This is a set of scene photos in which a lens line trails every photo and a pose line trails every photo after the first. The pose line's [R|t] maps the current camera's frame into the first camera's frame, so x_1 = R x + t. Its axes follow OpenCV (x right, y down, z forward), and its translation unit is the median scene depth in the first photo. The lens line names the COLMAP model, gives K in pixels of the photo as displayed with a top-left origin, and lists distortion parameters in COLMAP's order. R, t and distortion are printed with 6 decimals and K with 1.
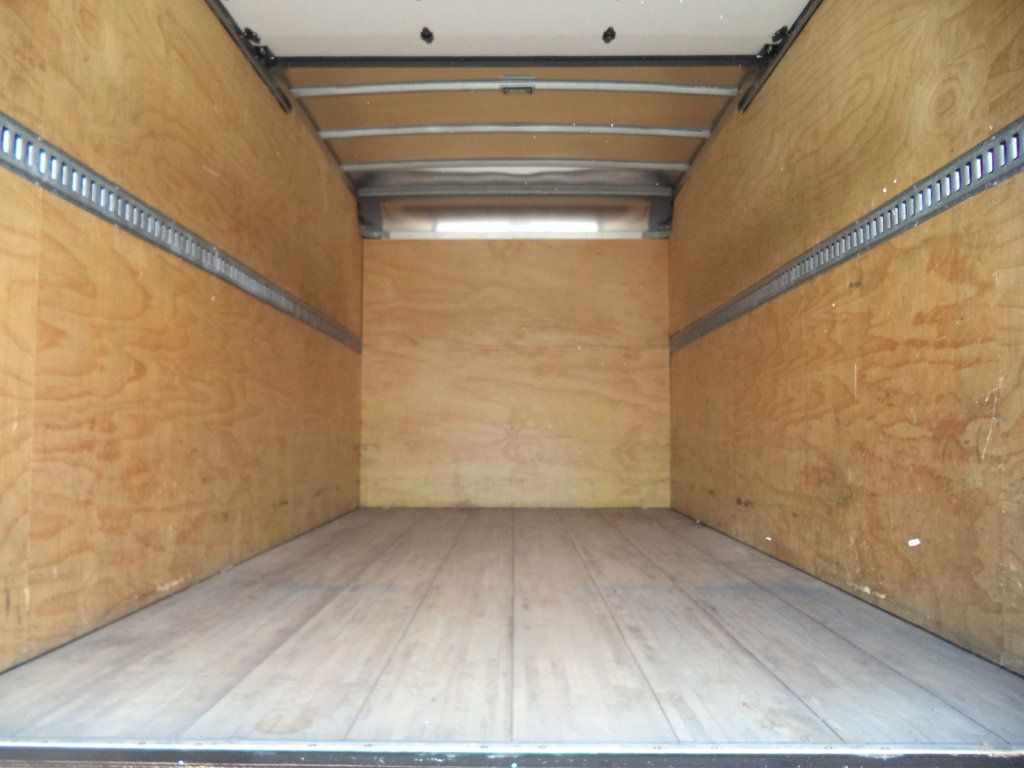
lens RADIAL K [[821.9, 0, 516.8], [0, 821.9, 373.6], [0, 0, 1]] dist [-0.004739, -0.011227]
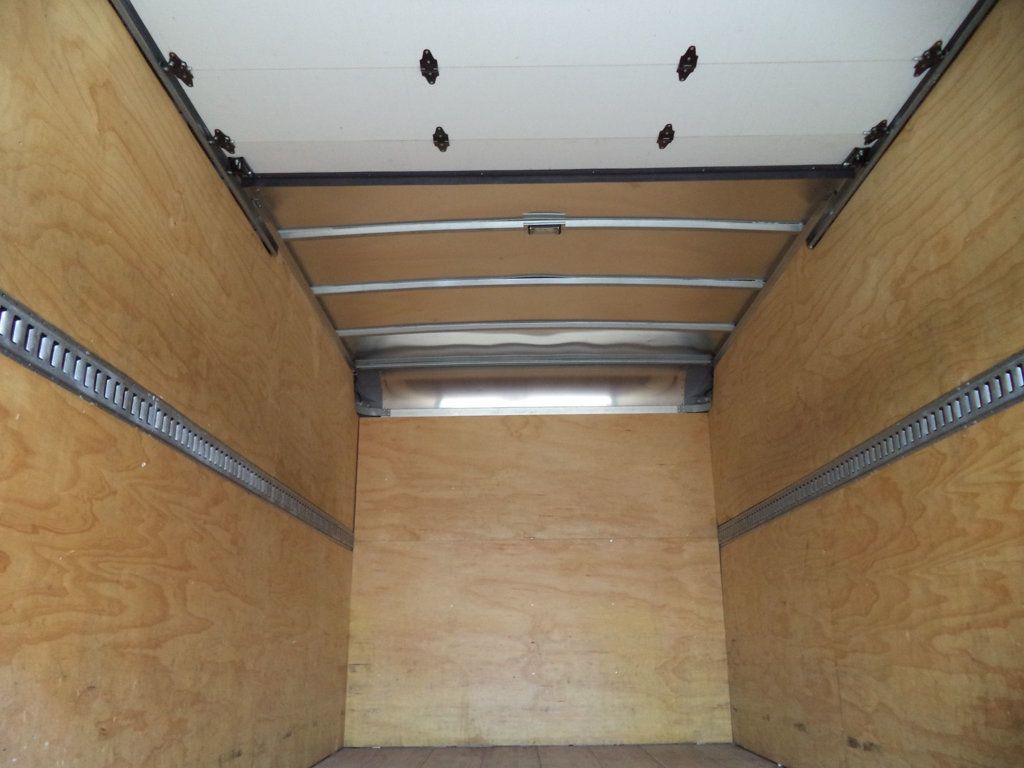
lens RADIAL K [[847.6, 0, 526.4], [0, 847.6, 364.9], [0, 0, 1]] dist [-0.018898, -0.012543]
pose [[0.999916, -0.010216, 0.007993, -0.028056], [0.011853, 0.969947, -0.243027, 0.006100], [-0.005270, 0.243101, 0.969987, 0.193127]]
